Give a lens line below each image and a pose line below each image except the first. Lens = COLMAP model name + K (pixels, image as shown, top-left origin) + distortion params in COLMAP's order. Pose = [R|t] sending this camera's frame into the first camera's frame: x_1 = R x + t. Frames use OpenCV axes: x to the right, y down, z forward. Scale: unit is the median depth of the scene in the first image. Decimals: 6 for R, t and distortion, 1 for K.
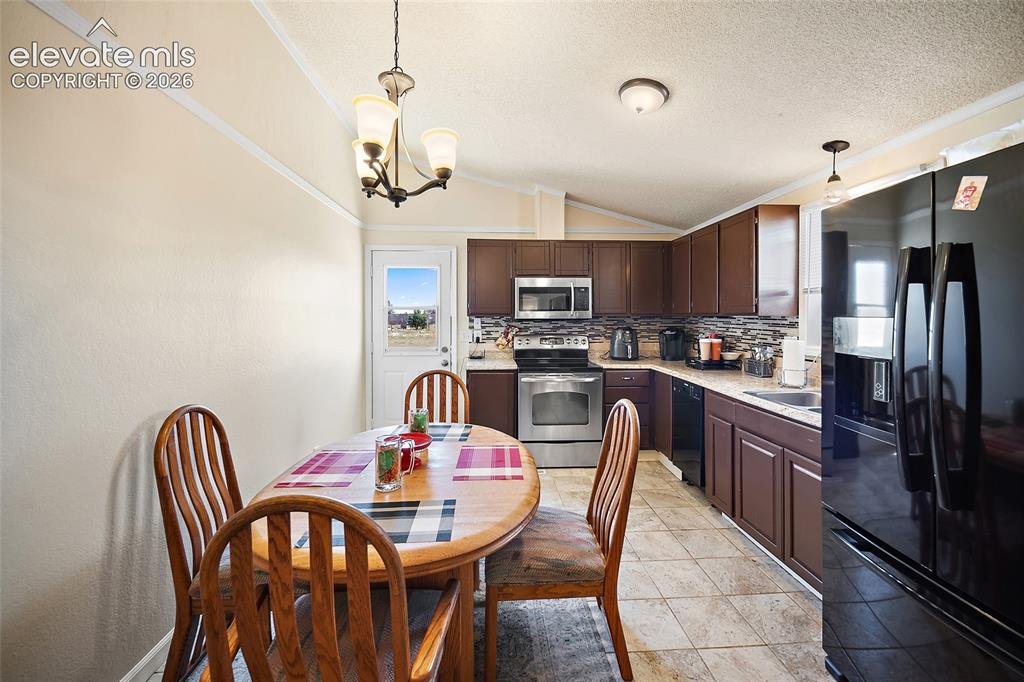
lens RADIAL K [[413.3, 0, 514.9], [0, 413.3, 314.6], [0, 0, 1]] dist [-0.000694, -0.000098]
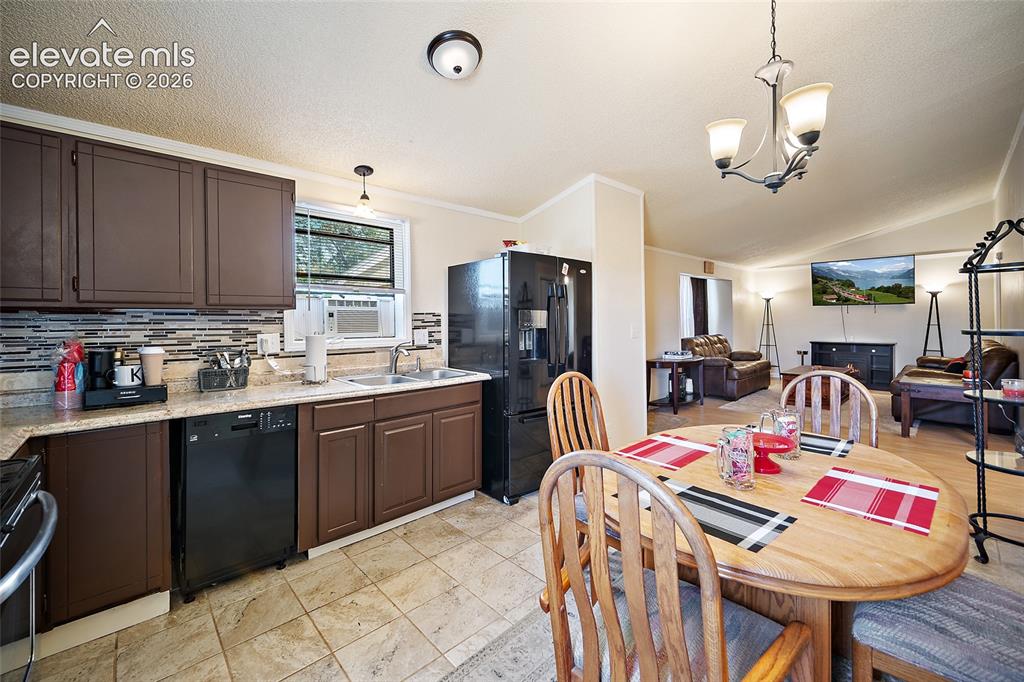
lens RADIAL K [[413.3, 0, 514.9], [0, 413.3, 314.6], [0, 0, 1]] dist [-0.000694, -0.000098]
pose [[-0.636952, 0.013214, 0.770790, -0.258666], [0.006710, 0.999910, -0.011597, 0.018942], [-0.770874, -0.002214, -0.636983, 0.840807]]
